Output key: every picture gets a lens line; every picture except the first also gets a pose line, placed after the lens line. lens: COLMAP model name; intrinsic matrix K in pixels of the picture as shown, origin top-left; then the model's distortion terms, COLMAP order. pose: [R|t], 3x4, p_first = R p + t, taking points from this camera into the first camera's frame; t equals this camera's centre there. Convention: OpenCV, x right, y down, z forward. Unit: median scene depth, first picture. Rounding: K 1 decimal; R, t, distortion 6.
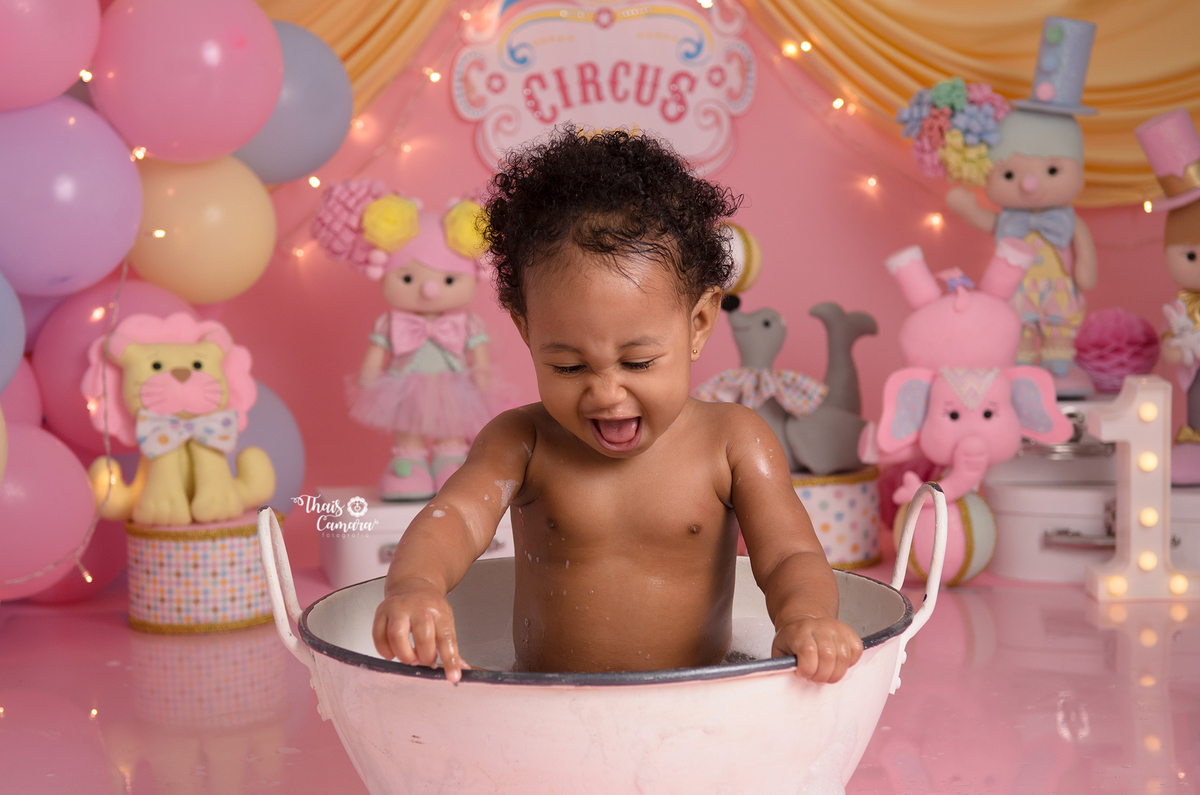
lens RADIAL K [[2347.6, 0, 599.1], [0, 2347.6, 397.2], [0, 0, 1]] dist [0.251860, 0.238254]
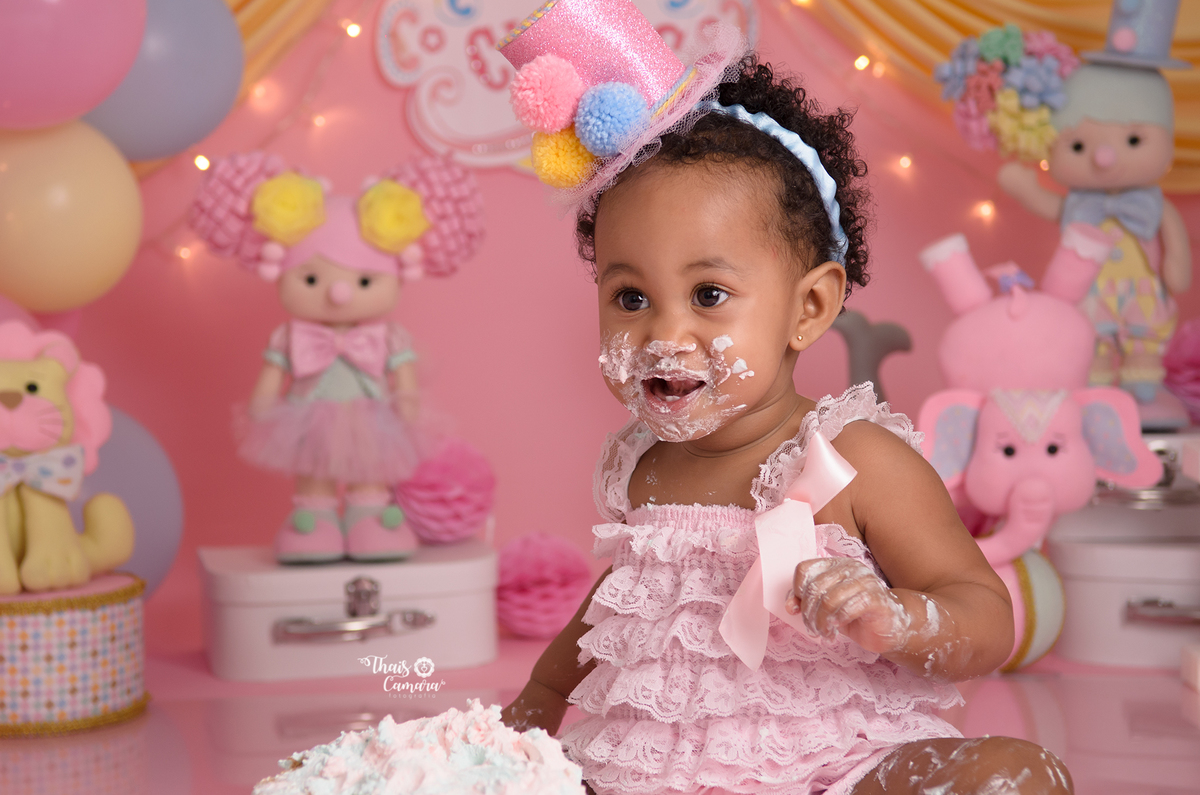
lens RADIAL K [[2656.7, 0, 598.9], [0, 2656.7, 400.3], [0, 0, 1]] dist [0.219932, 0.664001]
pose [[0.999979, -0.001824, -0.006252, 0.019875], [0.001679, 0.999732, -0.023096, 0.010458], [0.006292, 0.023085, 0.999714, 0.114318]]
